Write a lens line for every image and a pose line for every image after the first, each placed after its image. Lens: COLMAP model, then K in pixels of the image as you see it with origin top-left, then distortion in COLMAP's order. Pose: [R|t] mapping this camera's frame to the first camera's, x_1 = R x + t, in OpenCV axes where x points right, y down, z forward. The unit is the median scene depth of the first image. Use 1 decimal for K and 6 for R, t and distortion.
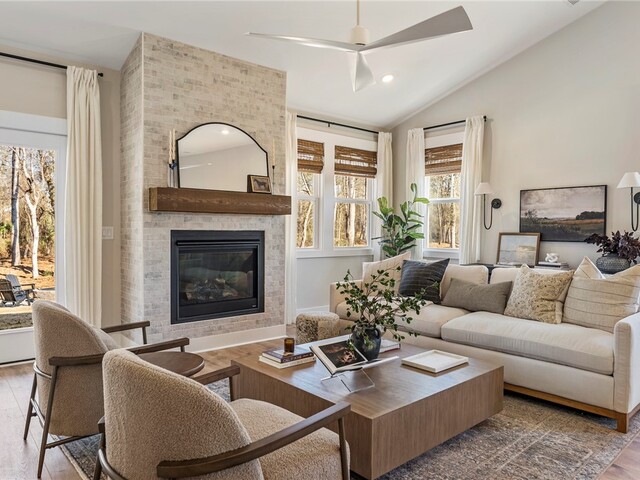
lens RADIAL K [[455.5, 0, 319.2], [0, 455.5, 246.2], [0, 0, 1]] dist [-0.003942, 0.002175]
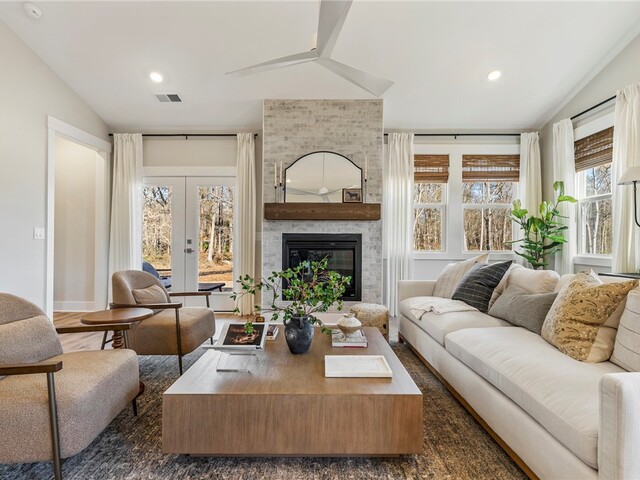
lens RADIAL K [[329.8, 0, 320.3], [0, 329.8, 241.8], [0, 0, 1]] dist [0.004454, -0.001284]
pose [[0.755500, -0.003269, -0.655140, 0.383720], [-0.023340, 0.999218, -0.031901, 0.018114], [0.654733, 0.039392, 0.754833, 0.277441]]
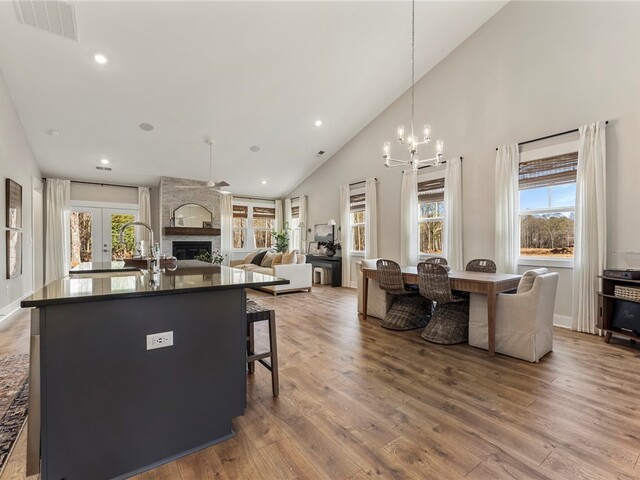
lens RADIAL K [[288.5, 0, 320.6], [0, 288.5, 249.1], [0, 0, 1]] dist [-0.001802, -0.001052]
pose [[0.996900, -0.003455, -0.078598, 0.692505], [0.002407, 0.999907, -0.013433, 0.038082], [0.078637, 0.013202, 0.996816, -0.698081]]
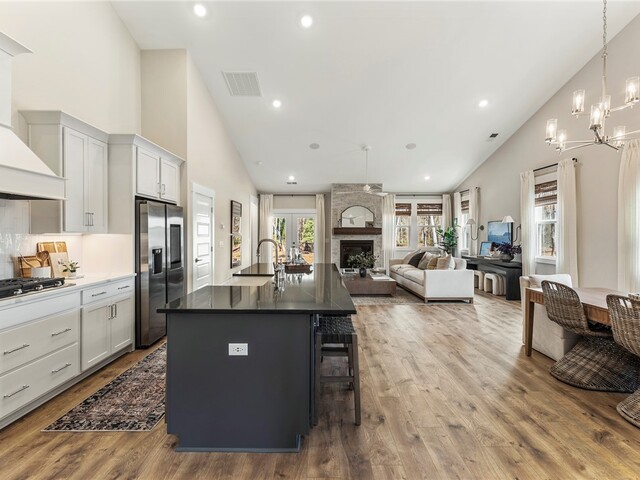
lens RADIAL K [[288.9, 0, 319.7], [0, 288.9, 236.1], [0, 0, 1]] dist [-0.000324, -0.000832]
pose [[0.762343, -0.000445, -0.647173, 0.826212], [-0.018981, 0.999554, -0.023046, -0.011131], [0.646895, 0.029853, 0.761995, -0.625479]]
